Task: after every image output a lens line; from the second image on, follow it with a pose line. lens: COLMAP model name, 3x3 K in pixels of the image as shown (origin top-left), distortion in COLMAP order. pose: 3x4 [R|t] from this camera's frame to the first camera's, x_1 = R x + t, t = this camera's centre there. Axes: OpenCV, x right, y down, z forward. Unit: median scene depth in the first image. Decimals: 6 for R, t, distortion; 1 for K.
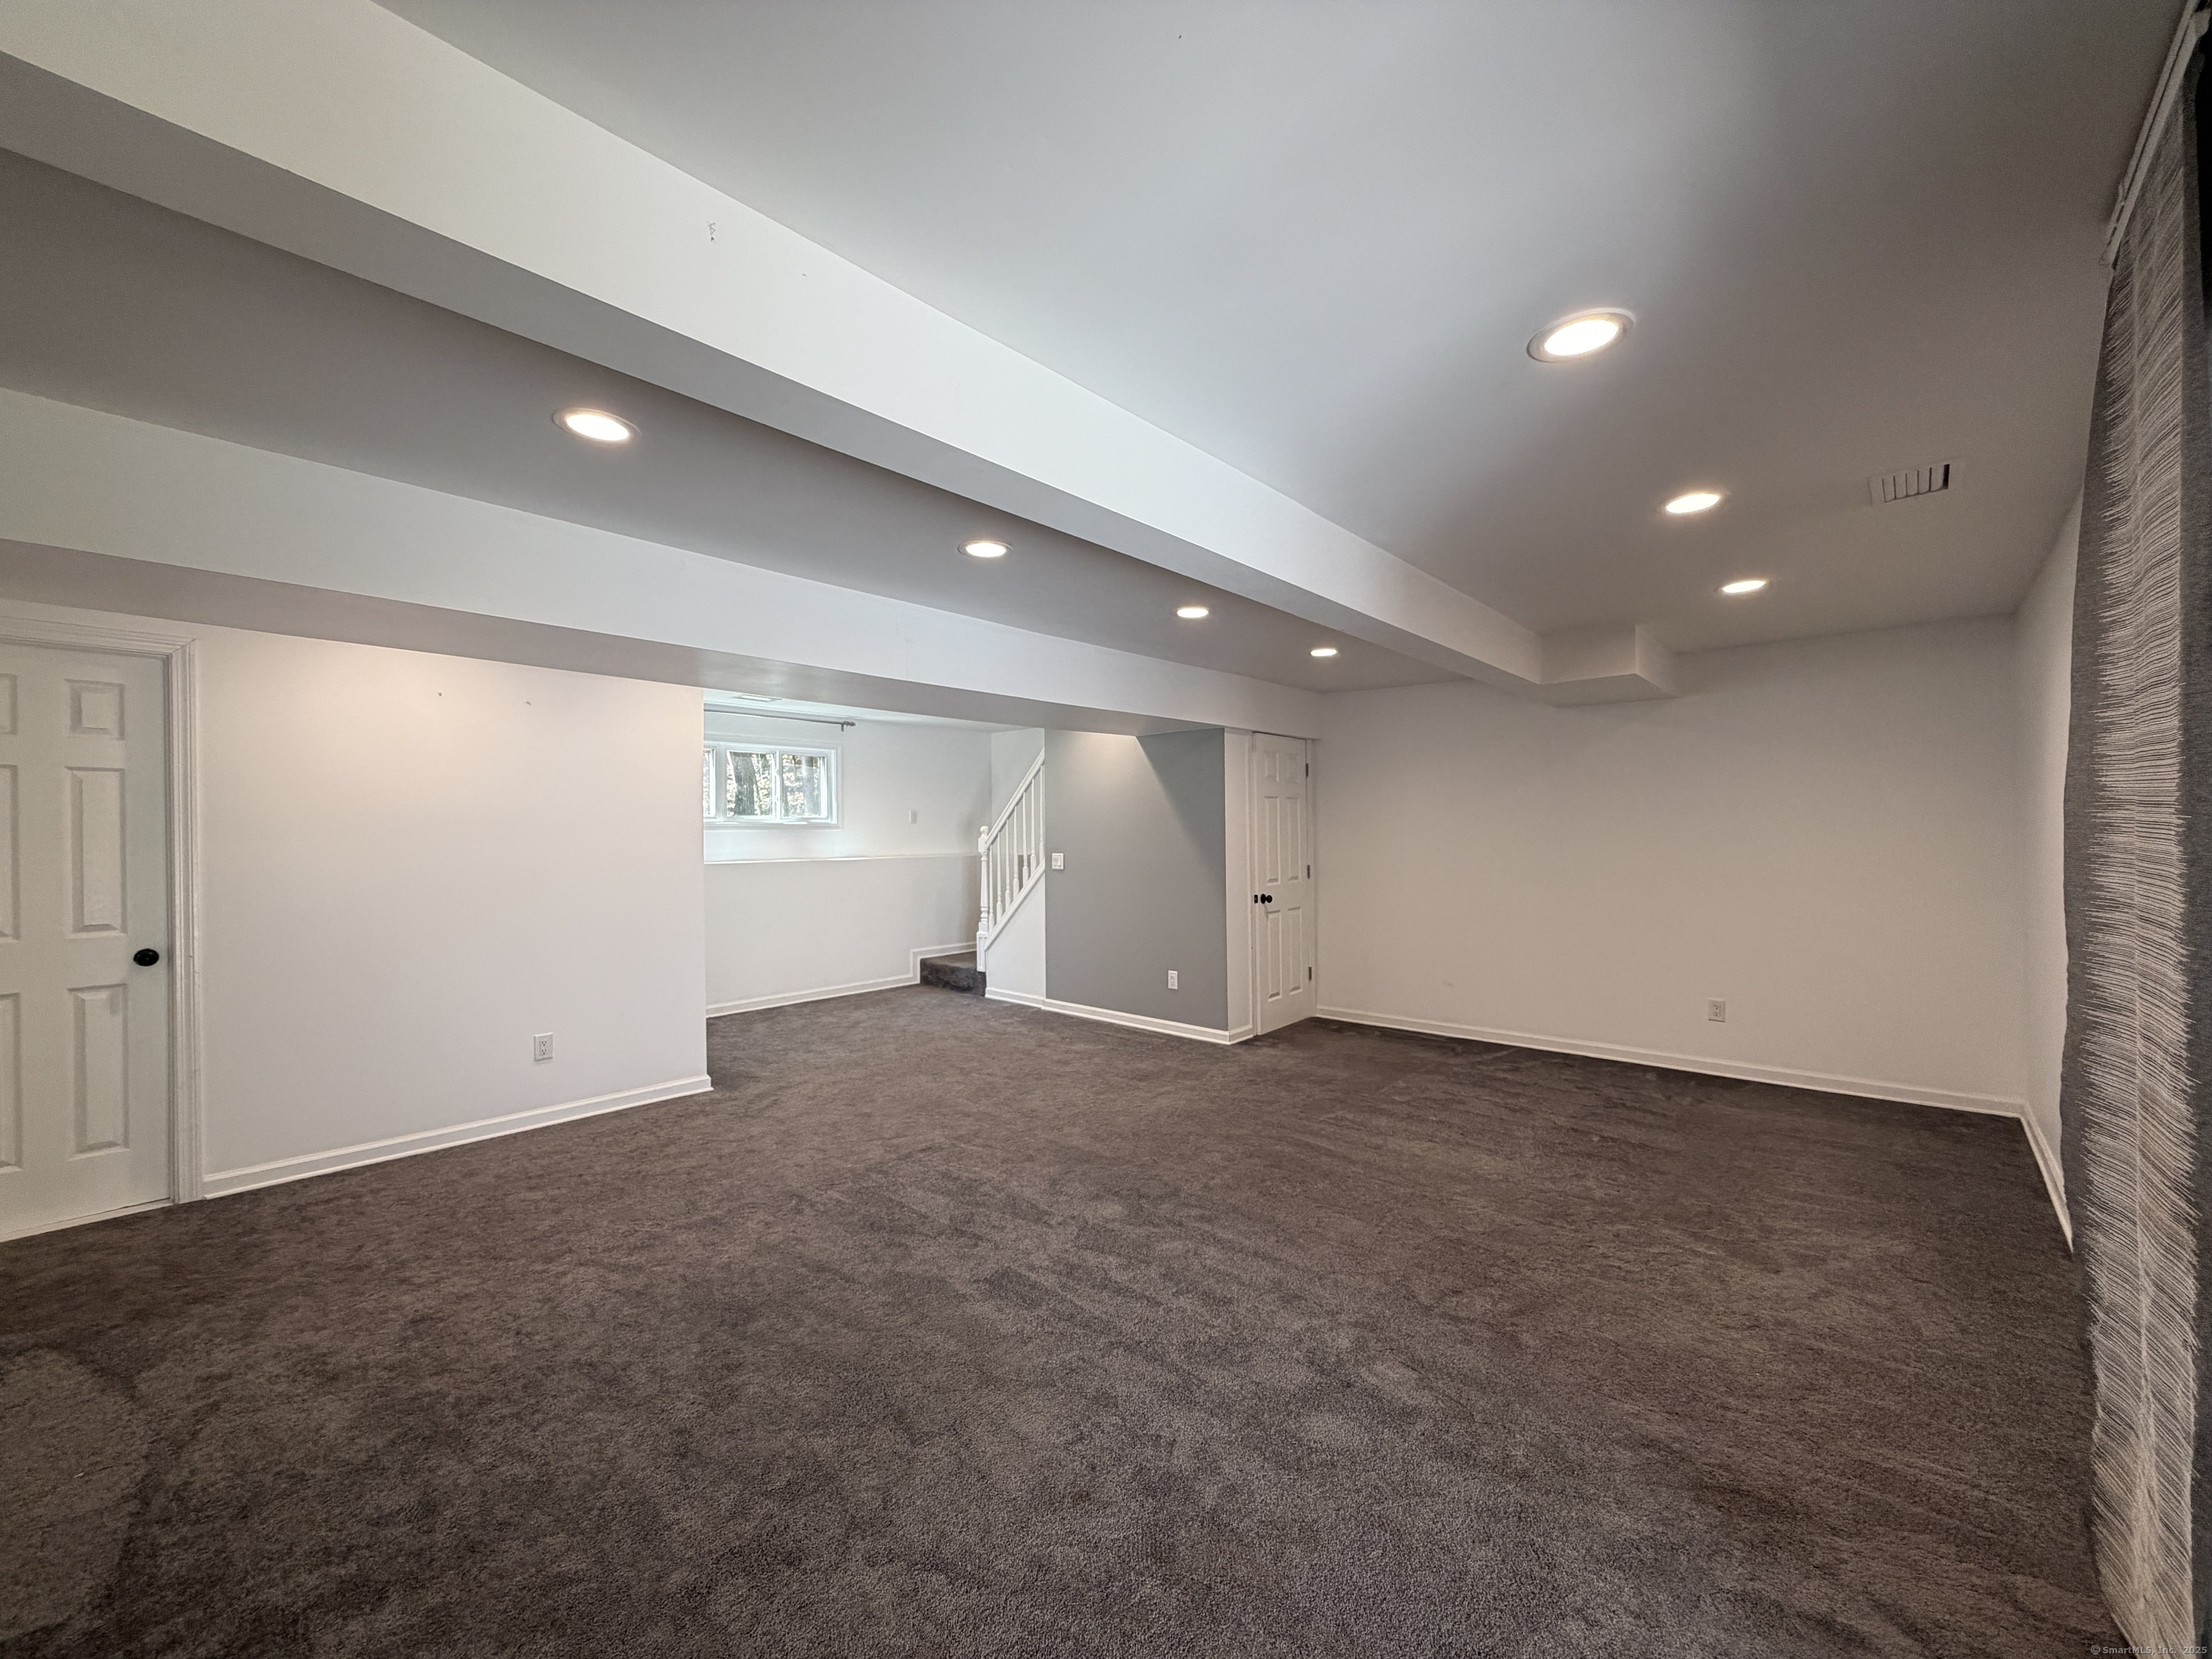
lens RADIAL K [[876.6, 0, 1103.0], [0, 876.6, 831.7], [0, 0, 1]] dist [-0.000111, -0.000410]
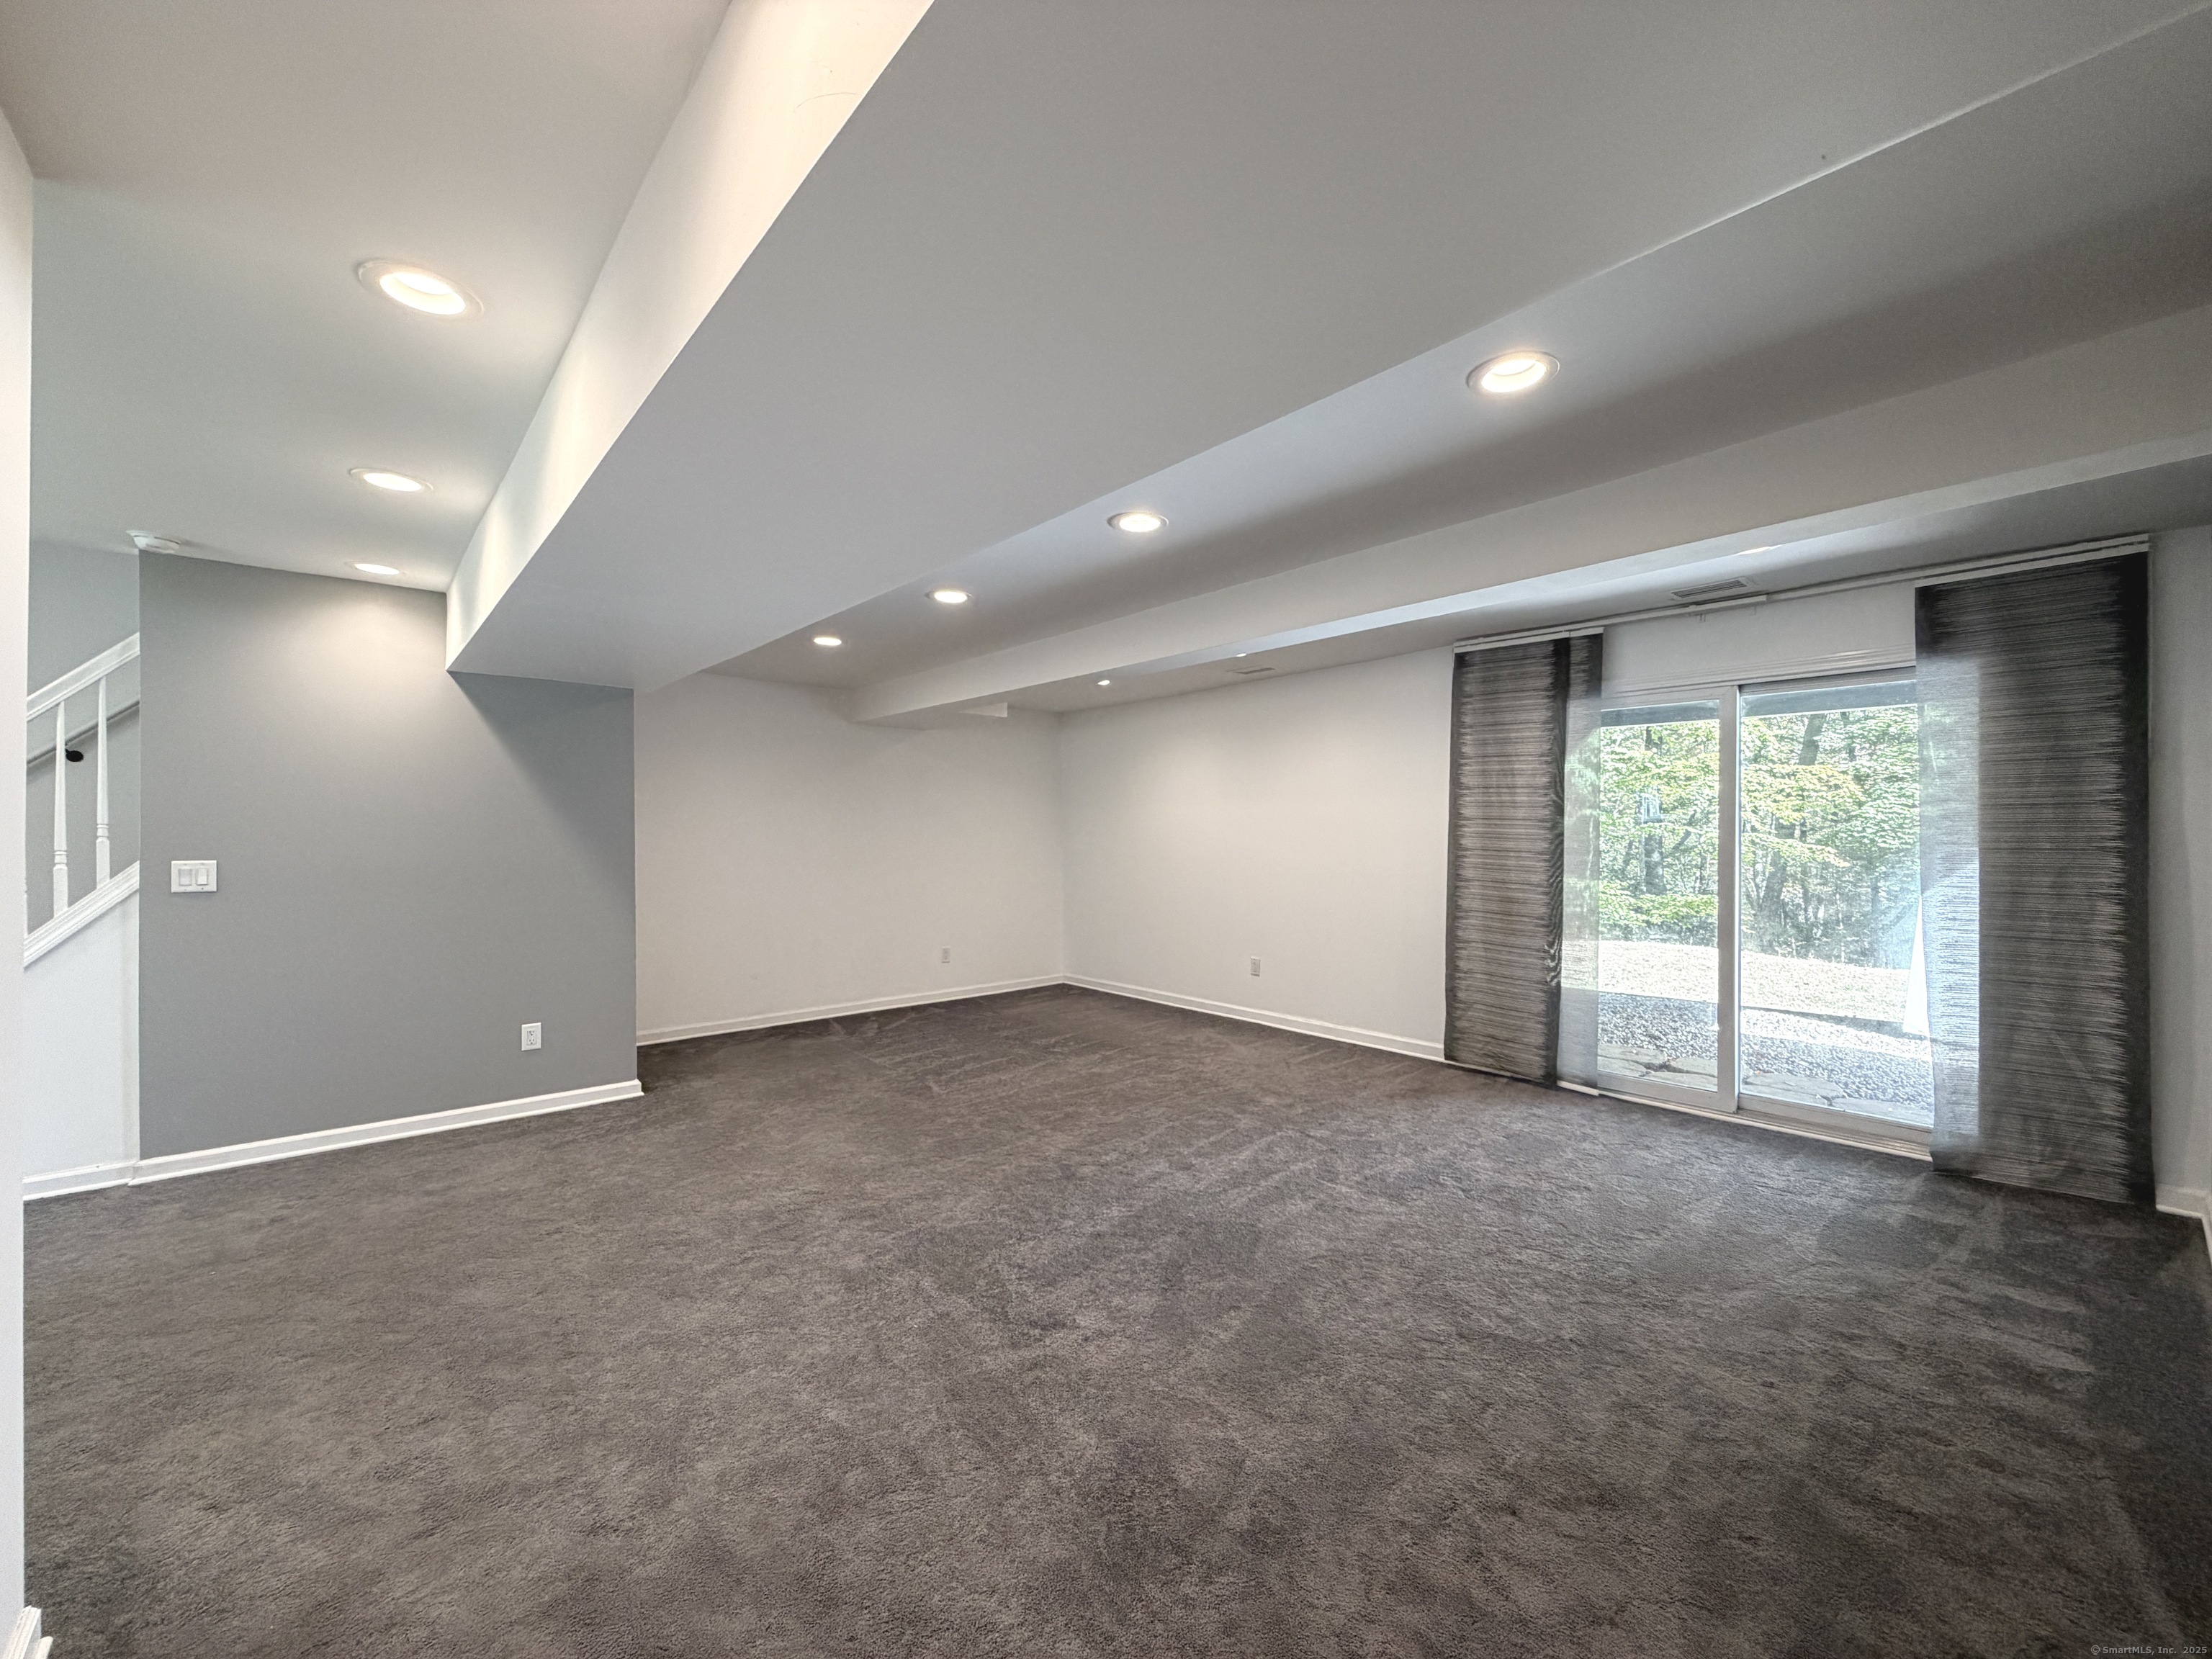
lens RADIAL K [[876.6, 0, 1094.9], [0, 876.6, 831.1], [0, 0, 1]] dist [-0.000111, -0.000410]
pose [[0.124570, 0.008756, 0.992172, -0.506793], [-0.003448, 0.999959, -0.008392, 0.010345], [-0.992205, -0.002375, 0.124595, 0.434347]]
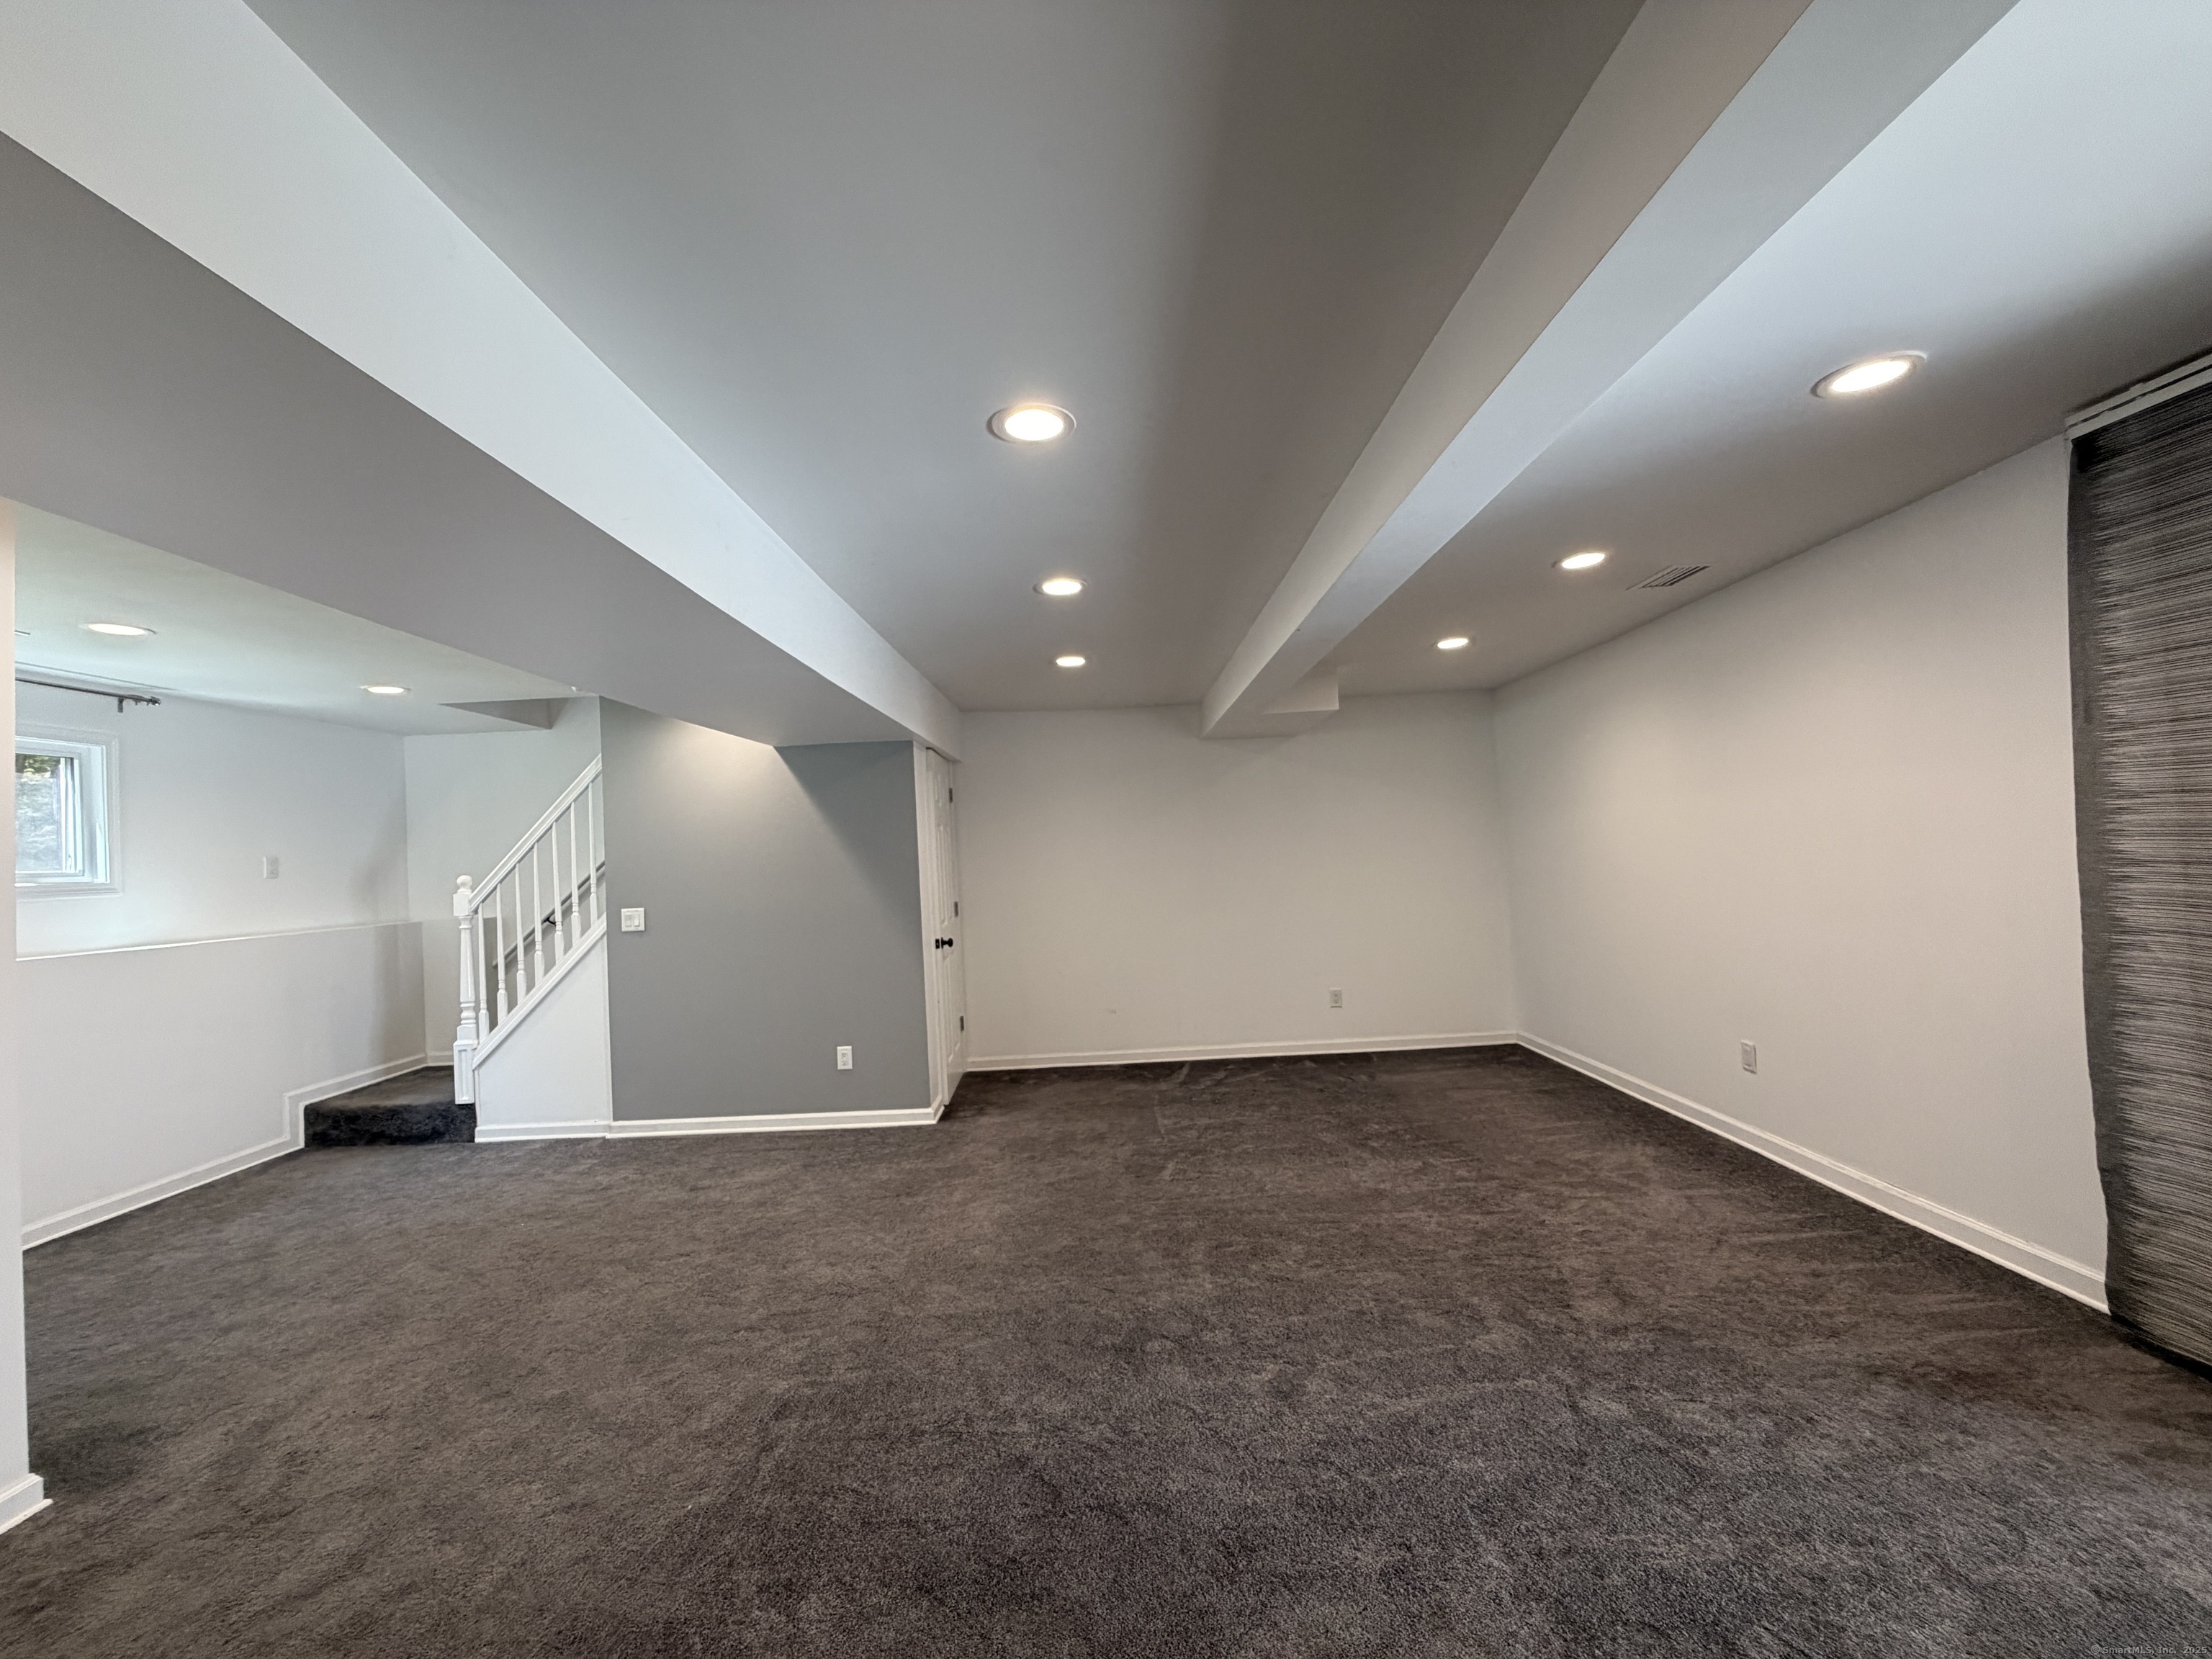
lens RADIAL K [[876.6, 0, 1102.2], [0, 876.6, 832.7], [0, 0, 1]] dist [-0.000111, -0.000410]
pose [[0.742541, -0.009611, 0.669732, -0.249971], [0.041102, 0.998667, -0.031238, 0.001763], [-0.668538, 0.050723, 0.741946, 0.233604]]
